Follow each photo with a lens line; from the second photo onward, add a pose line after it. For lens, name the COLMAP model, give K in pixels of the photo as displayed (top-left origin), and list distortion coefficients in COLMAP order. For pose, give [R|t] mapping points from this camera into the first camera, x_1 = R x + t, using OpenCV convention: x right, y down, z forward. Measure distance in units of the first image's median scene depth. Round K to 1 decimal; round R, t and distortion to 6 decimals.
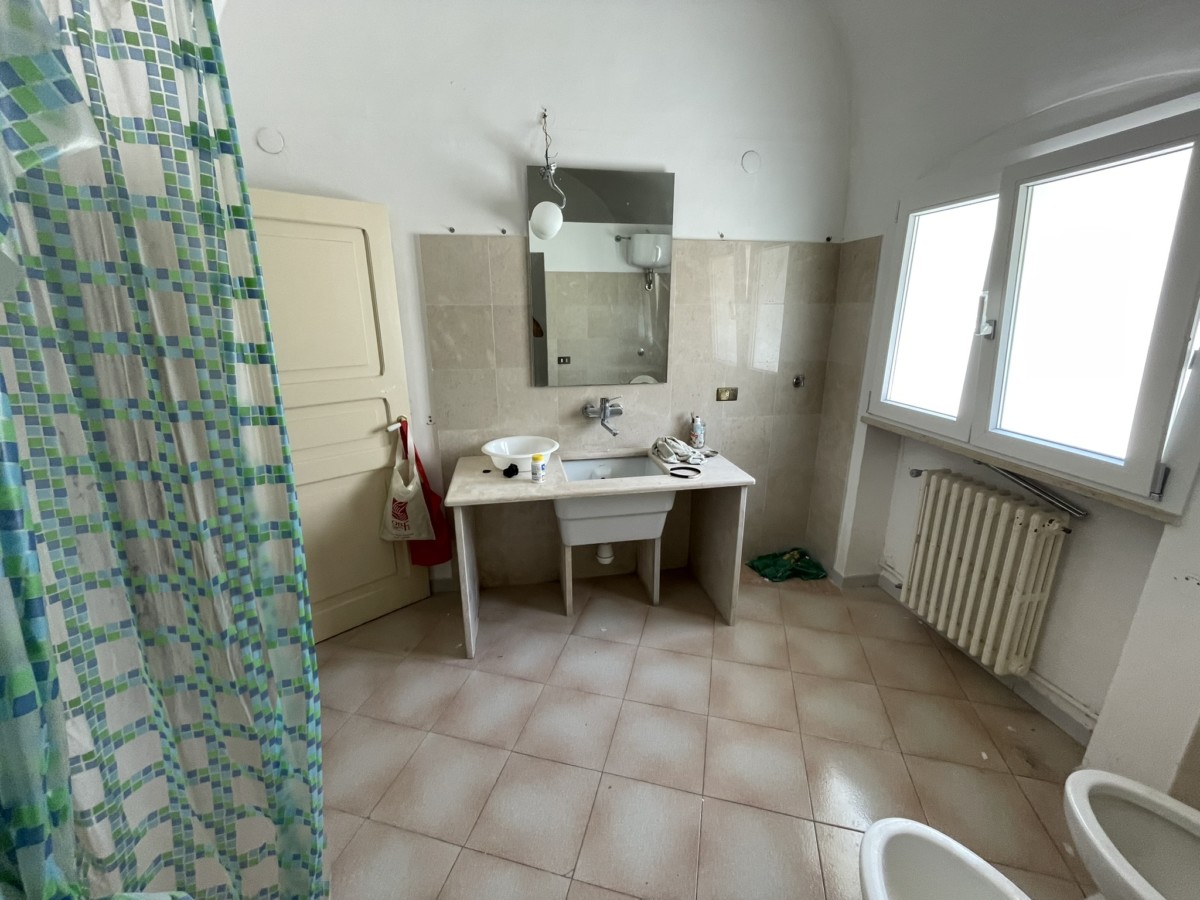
lens RADIAL K [[484.4, 0, 602.0], [0, 484.4, 447.8], [0, 0, 1]] dist [0.002342, 0.000100]
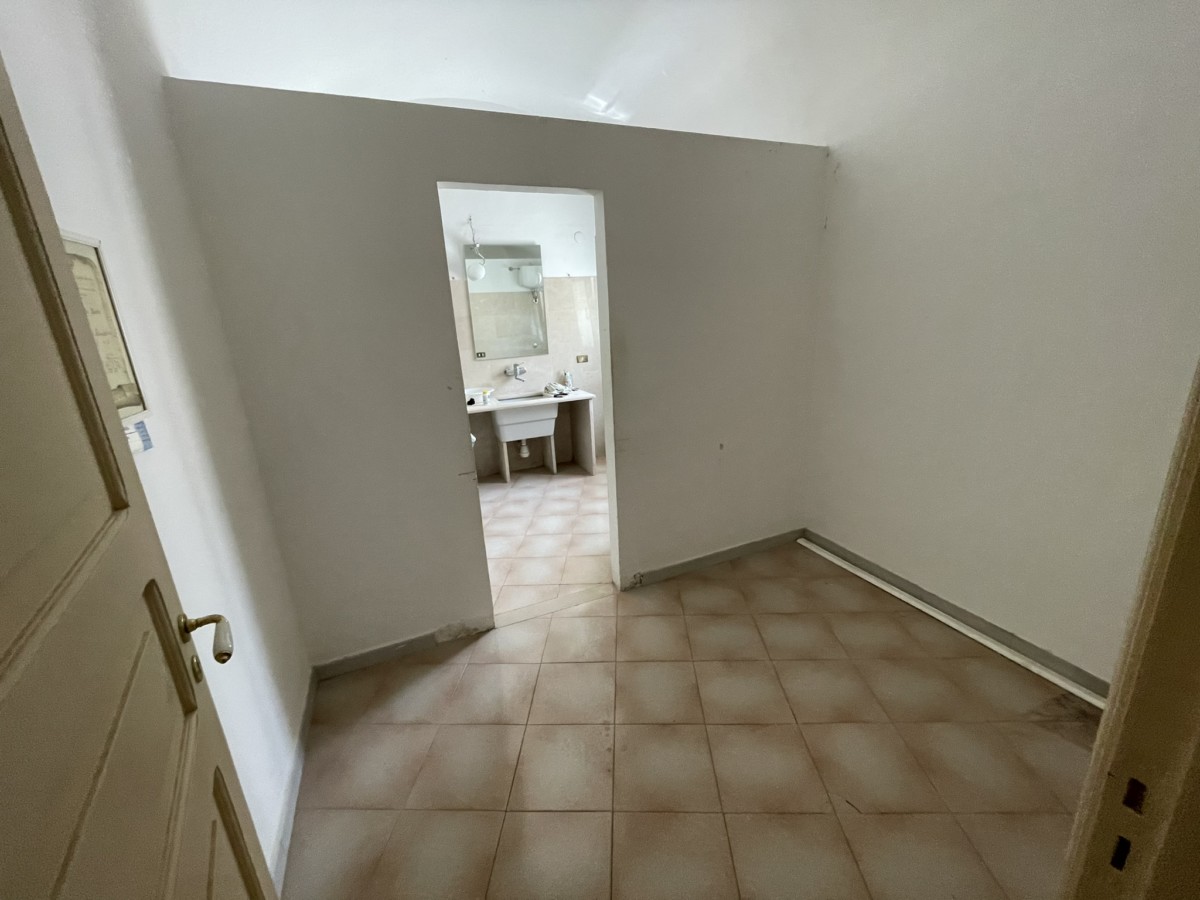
lens RADIAL K [[484.4, 0, 601.8], [0, 484.4, 449.8], [0, 0, 1]] dist [0.002342, 0.000100]
pose [[0.976681, -0.102319, 0.188746, -0.055898], [0.104442, 0.994530, -0.001313, 0.258714], [-0.187579, 0.020995, 0.982025, -0.865538]]
